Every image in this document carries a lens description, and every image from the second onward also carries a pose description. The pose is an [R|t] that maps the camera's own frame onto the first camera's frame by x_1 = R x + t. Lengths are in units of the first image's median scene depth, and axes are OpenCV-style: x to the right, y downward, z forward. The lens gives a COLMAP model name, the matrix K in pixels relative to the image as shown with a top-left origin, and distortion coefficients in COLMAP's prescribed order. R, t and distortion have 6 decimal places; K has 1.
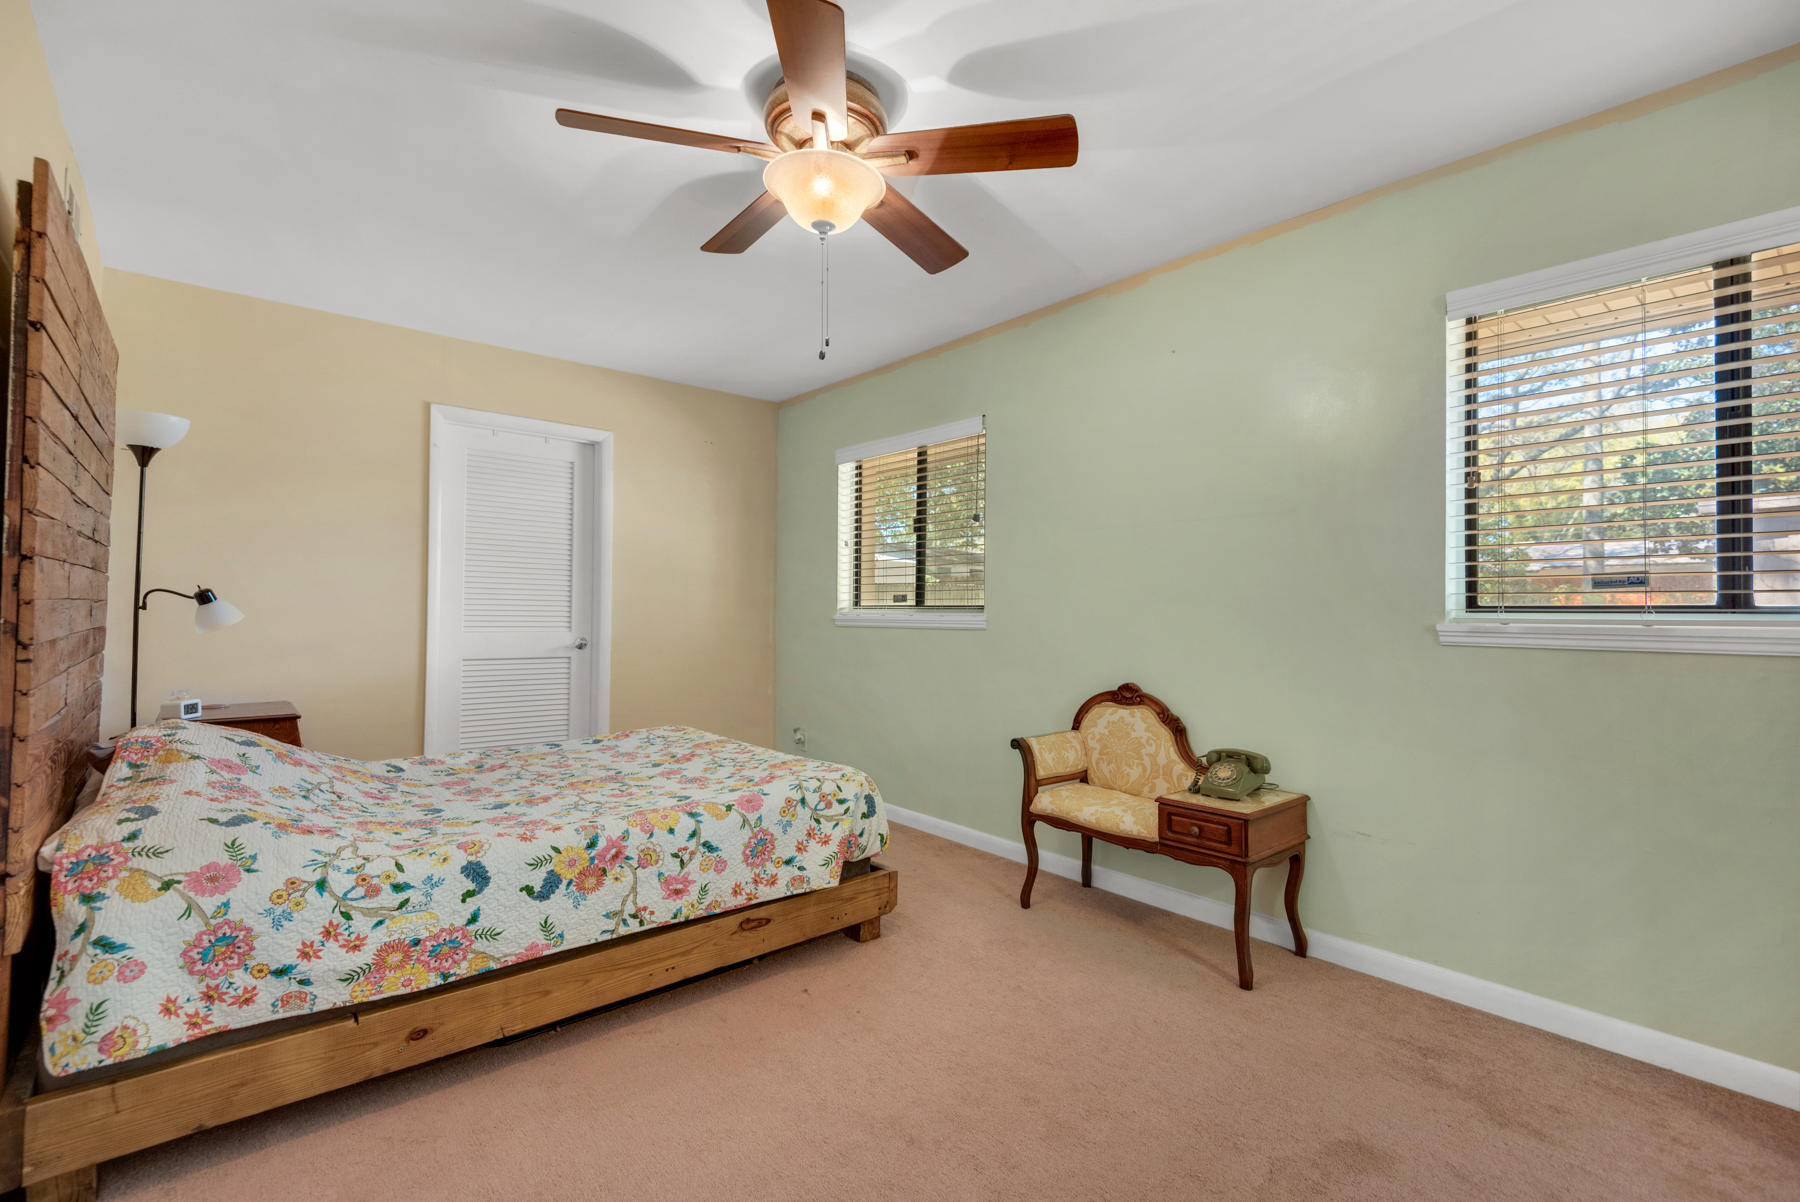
lens RADIAL K [[804.0, 0, 900.0], [0, 804.0, 601.0], [0, 0, 1]] dist [0.015451, -0.030602]
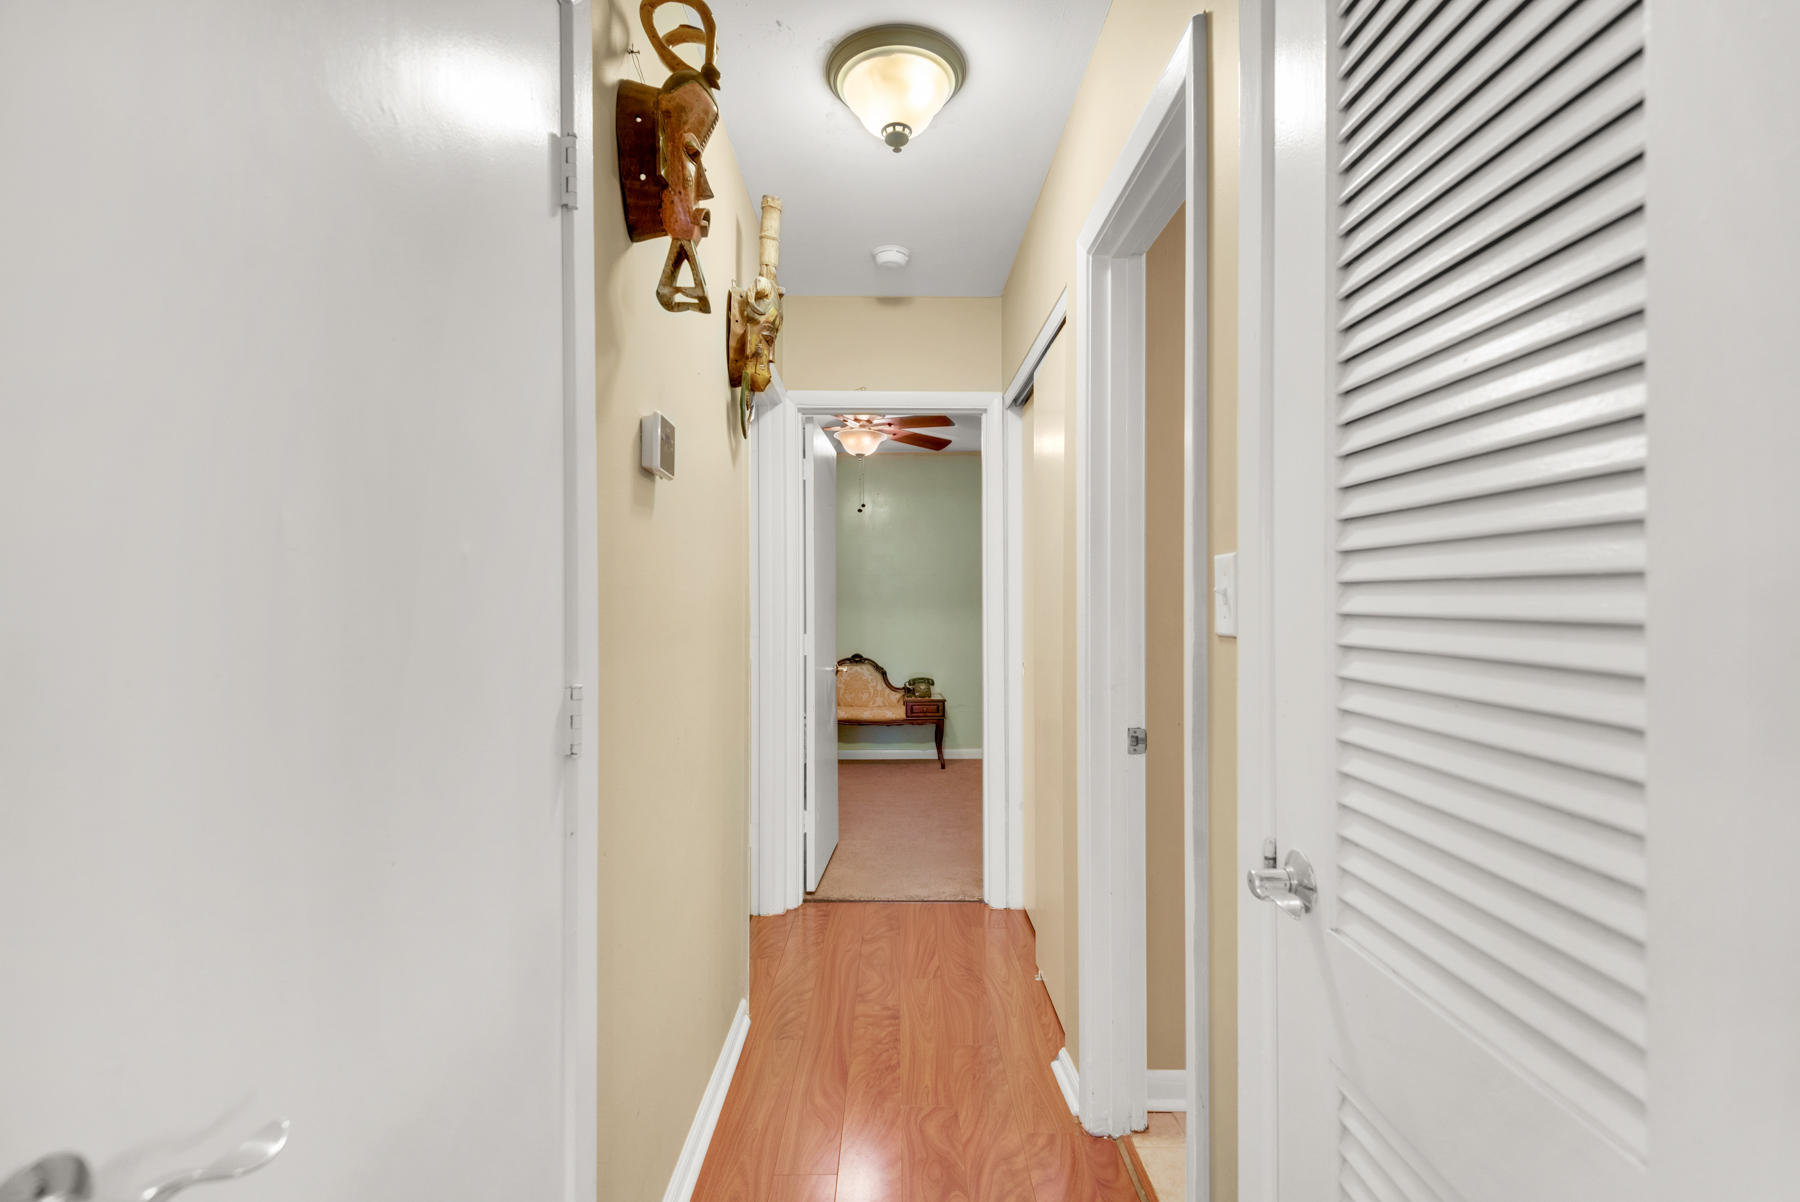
lens RADIAL K [[828.6, 0, 896.5], [0, 828.6, 612.5], [0, 0, 1]] dist [0.008477, -0.000563]
pose [[0.652452, -0.022701, 0.757490, -1.233203], [0.000616, 0.999567, 0.029426, -0.059794], [-0.757830, -0.018733, 0.652184, -0.412635]]
